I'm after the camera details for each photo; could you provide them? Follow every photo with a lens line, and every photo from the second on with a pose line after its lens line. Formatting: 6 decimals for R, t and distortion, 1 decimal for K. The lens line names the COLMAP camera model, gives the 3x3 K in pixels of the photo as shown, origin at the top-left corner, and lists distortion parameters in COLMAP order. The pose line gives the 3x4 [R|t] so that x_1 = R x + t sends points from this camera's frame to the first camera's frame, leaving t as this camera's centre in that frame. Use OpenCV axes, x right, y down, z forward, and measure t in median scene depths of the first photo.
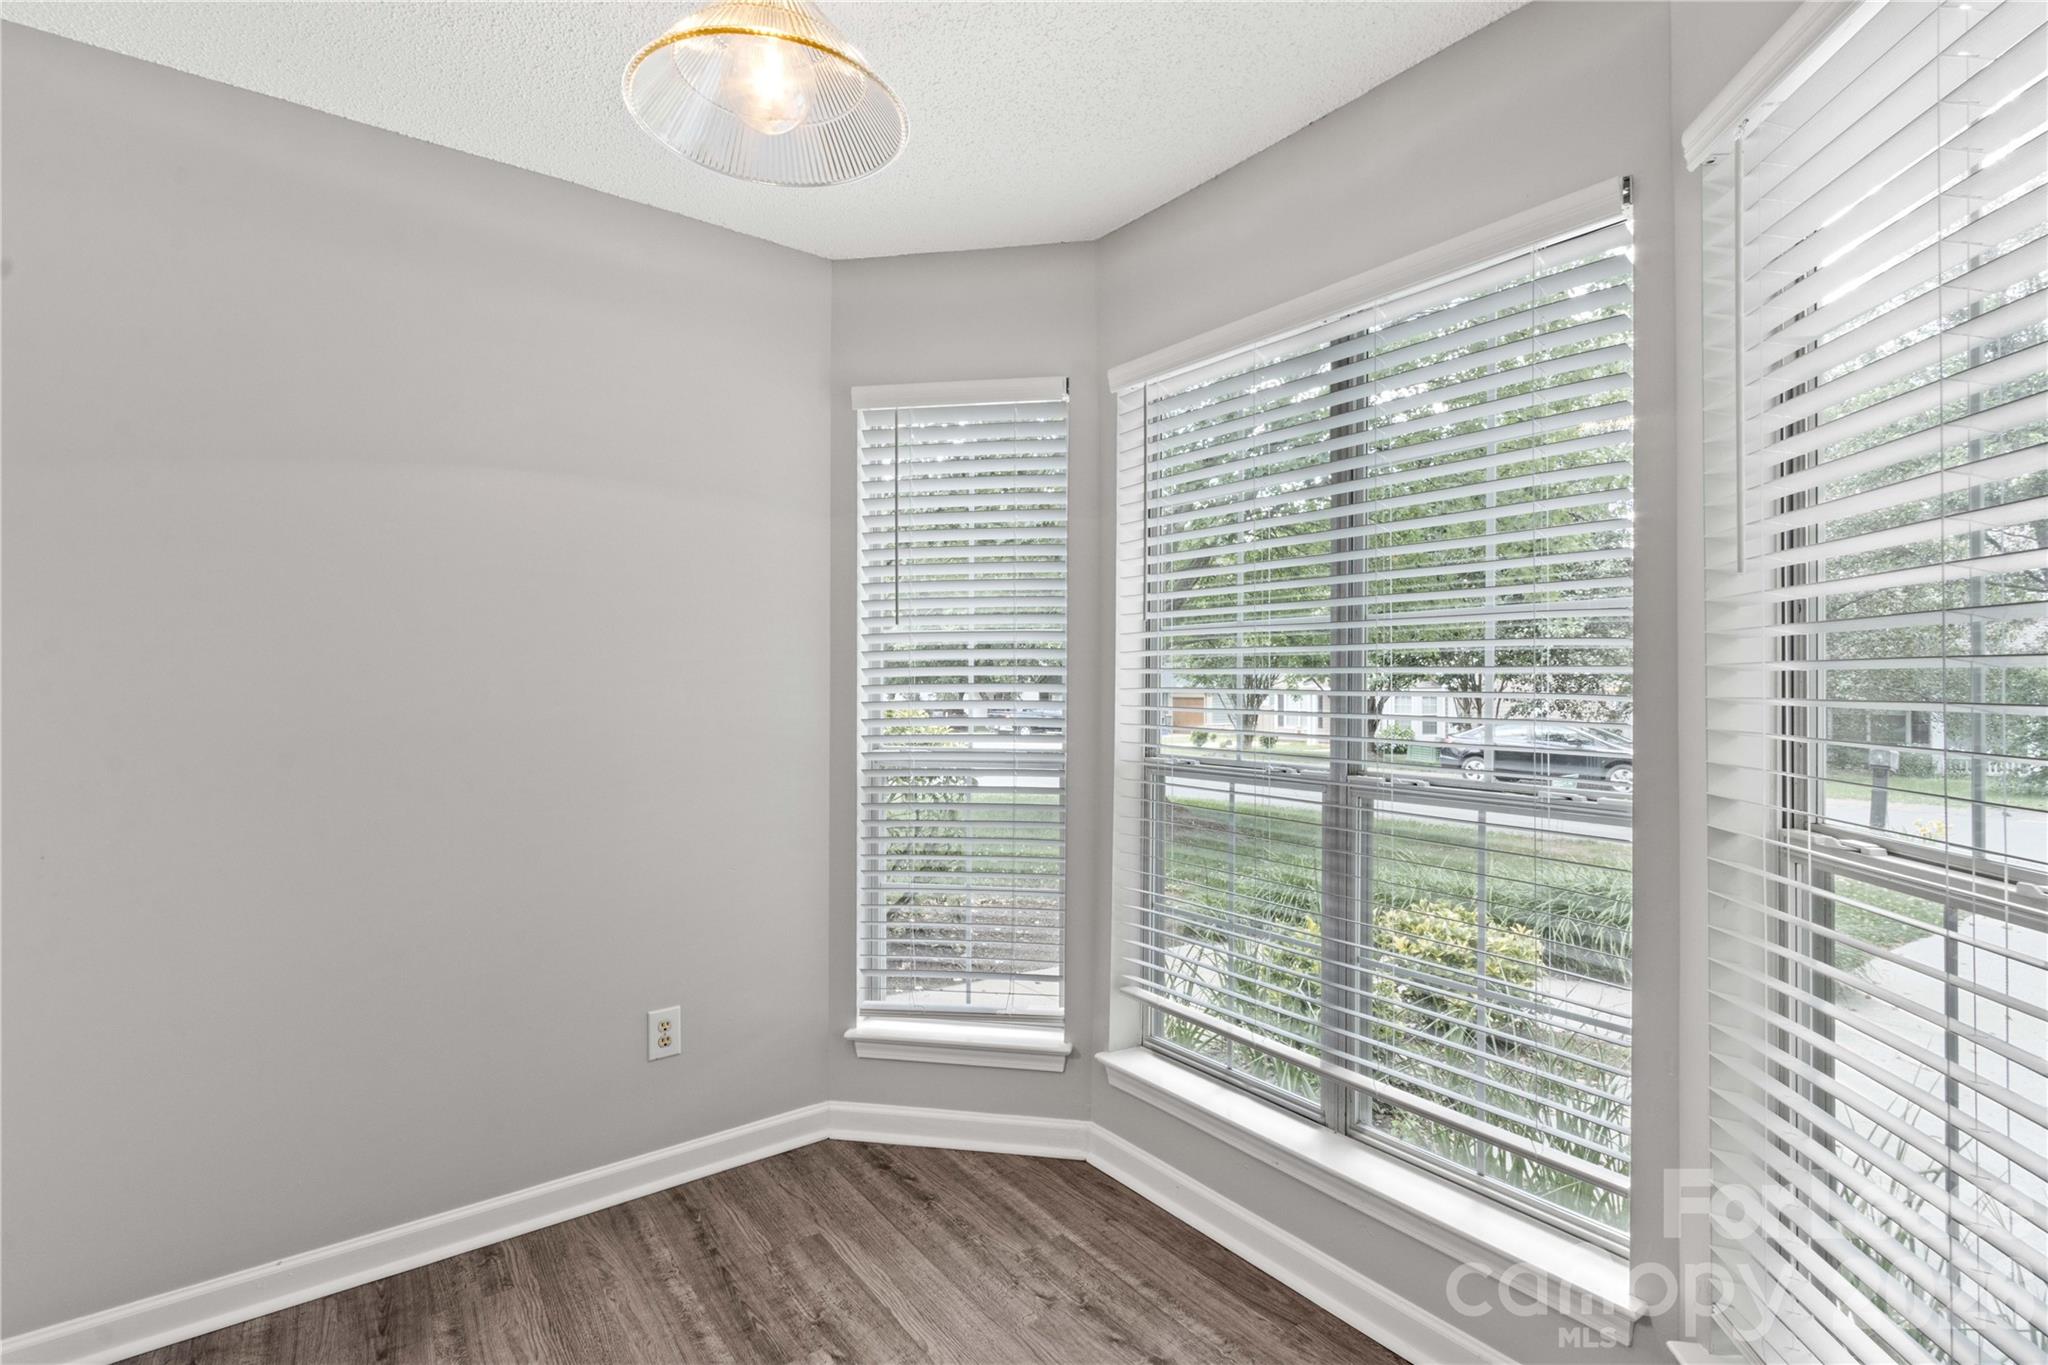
lens RADIAL K [[925.2, 0, 1016.0], [0, 925.2, 683.3], [0, 0, 1]] dist [-0.002206, -0.000040]
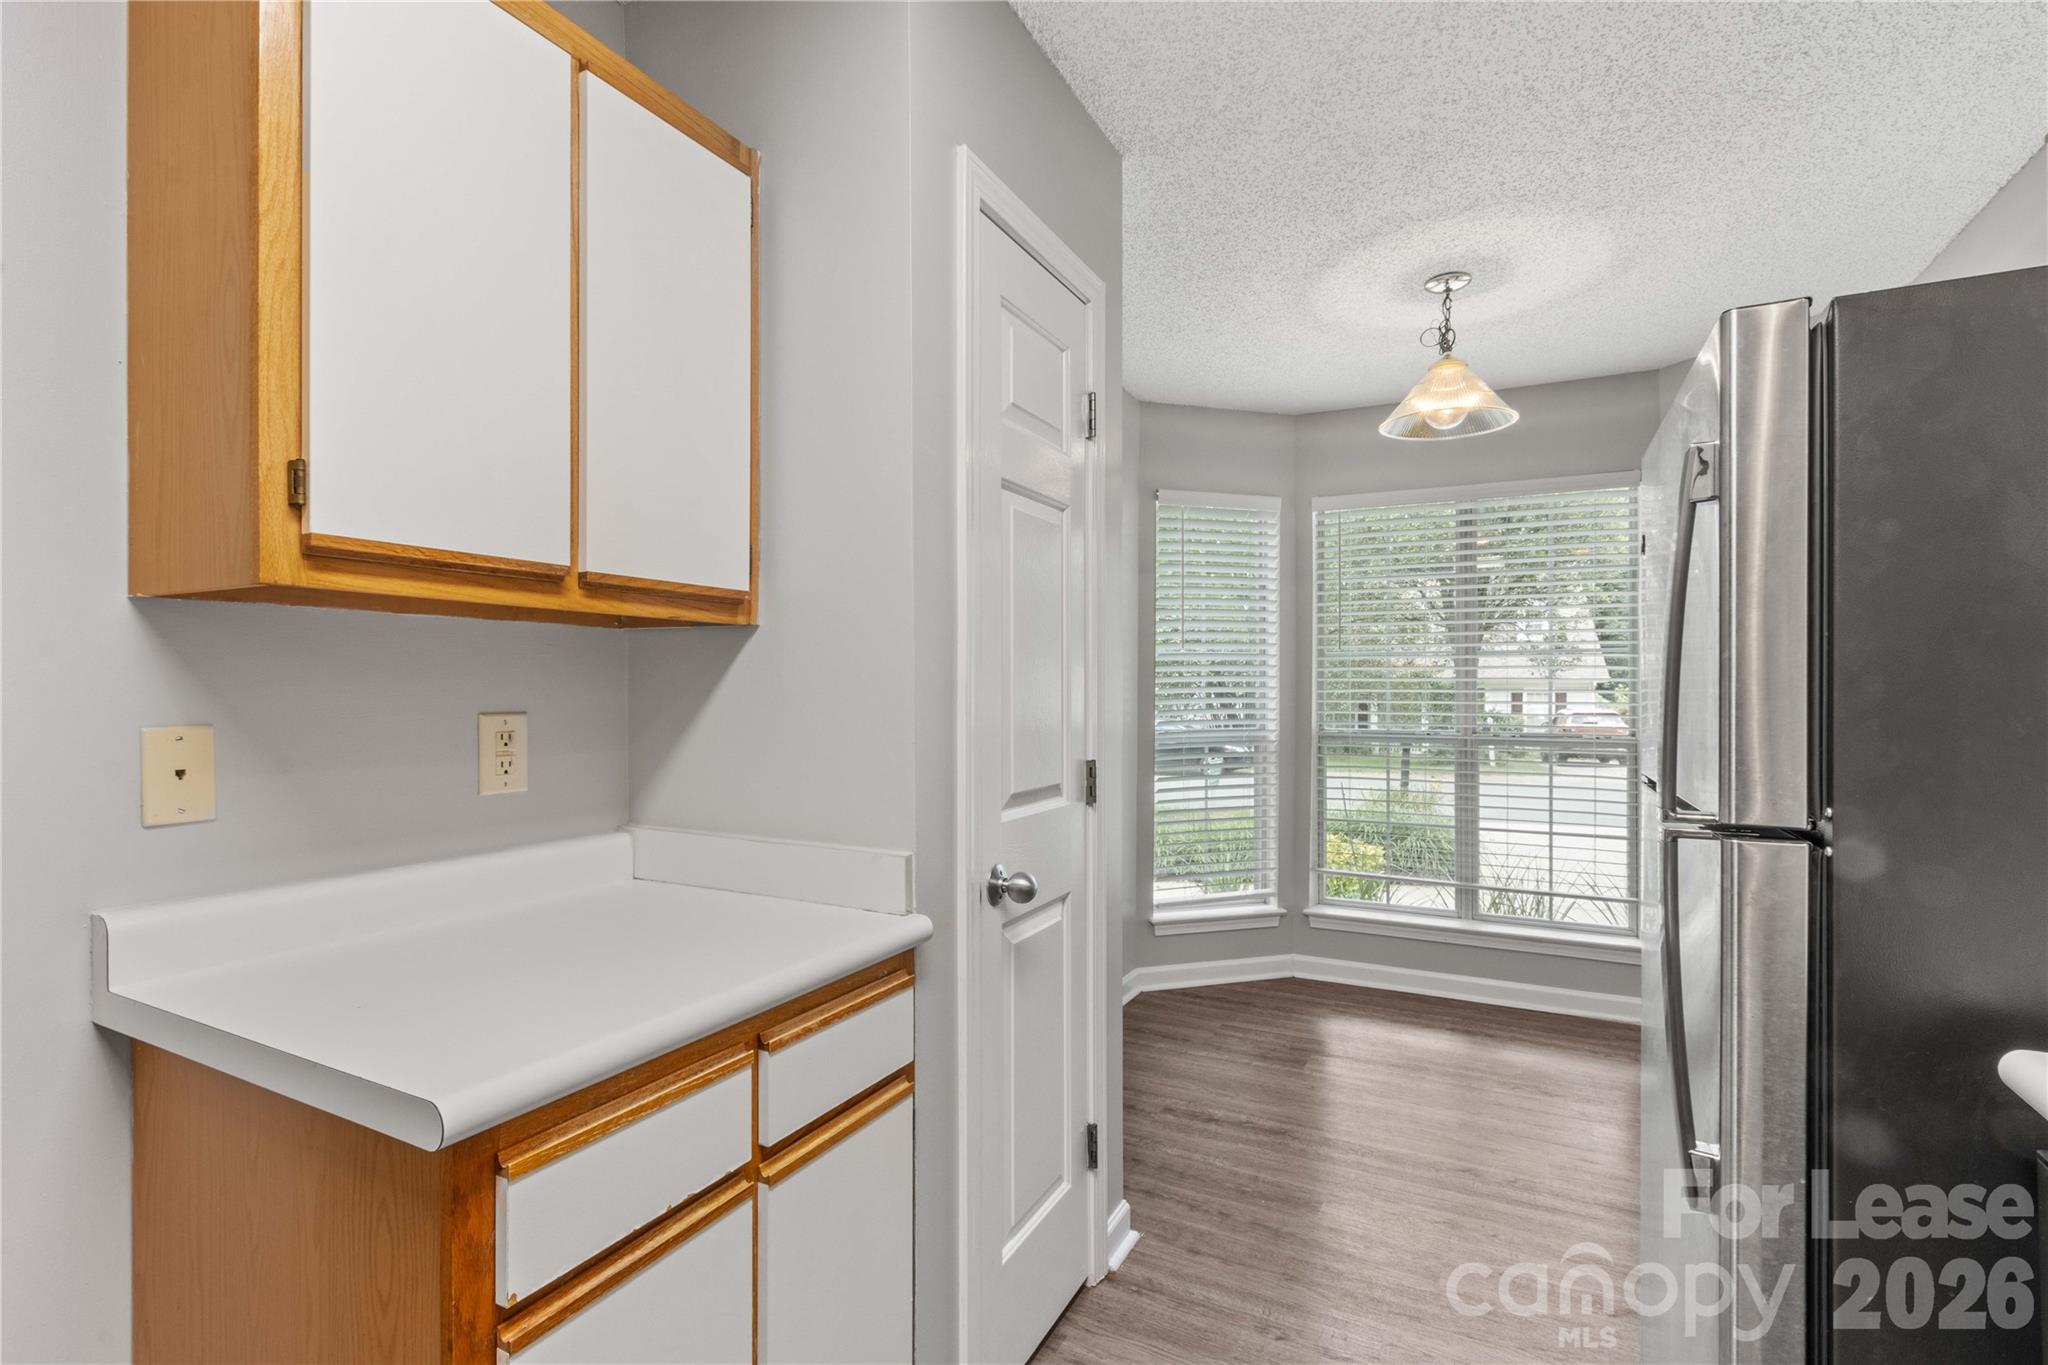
lens RADIAL K [[932.0, 0, 1020.0], [0, 932.0, 690.9], [0, 0, 1]] dist [0.001141, -0.001539]
pose [[0.900425, 0.004207, 0.434990, -1.081967], [-0.001259, 0.999974, -0.007065, 0.019909], [-0.435009, 0.005814, 0.900407, -0.279393]]
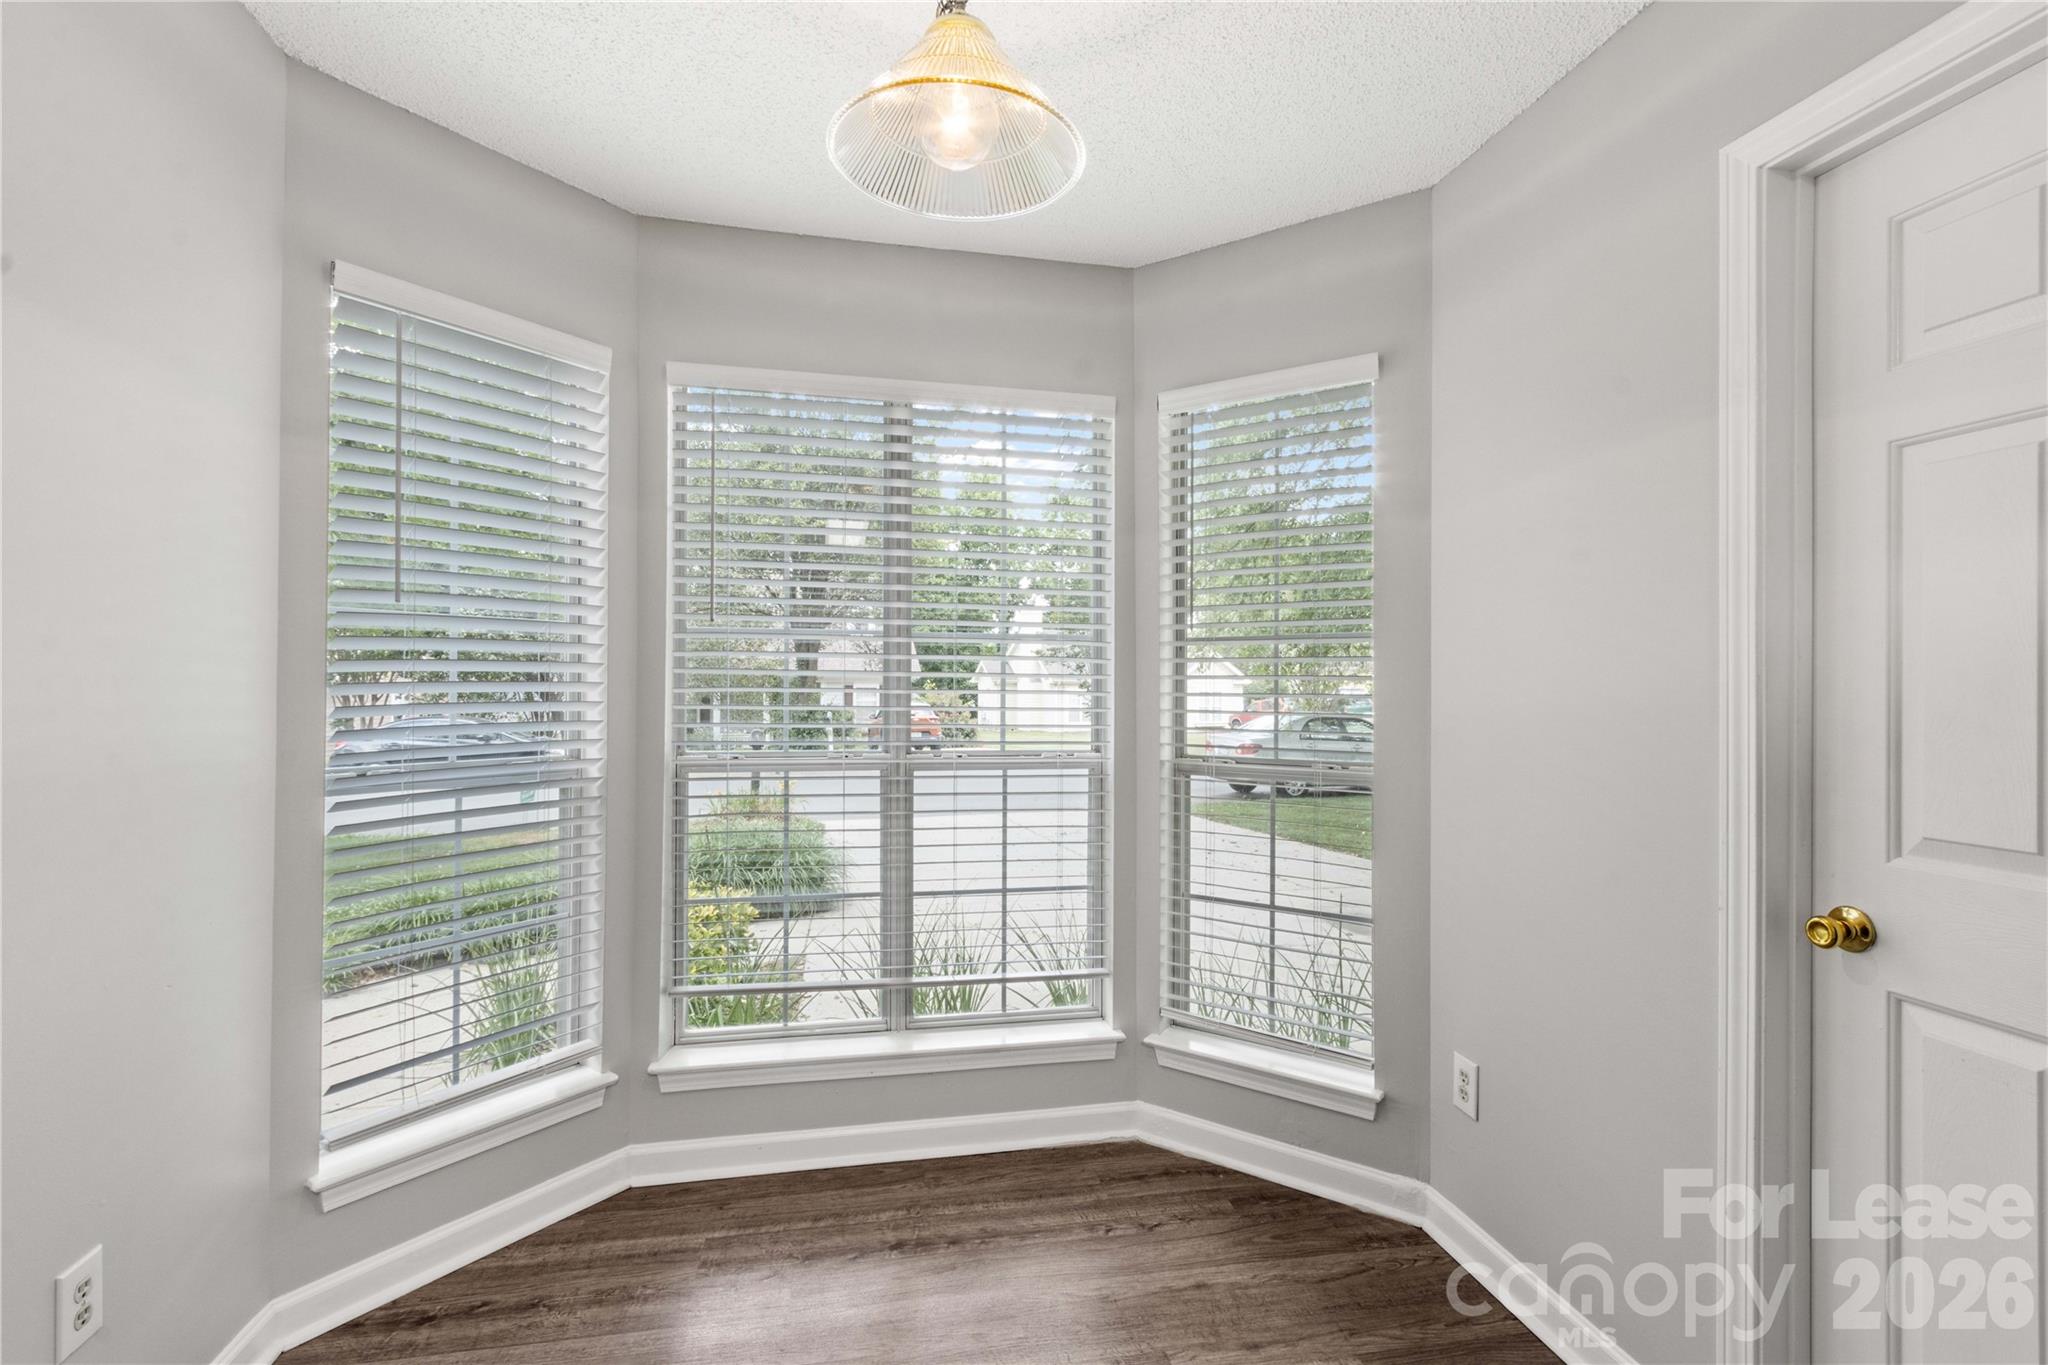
lens RADIAL K [[932.0, 0, 1020.0], [0, 932.0, 690.9], [0, 0, 1]] dist [0.001141, -0.001539]
pose [[0.429999, 0.001958, 0.902827, -0.613213], [-0.003531, 0.999994, -0.000487, 0.007770], [-0.902822, -0.002979, 0.430004, 0.233622]]
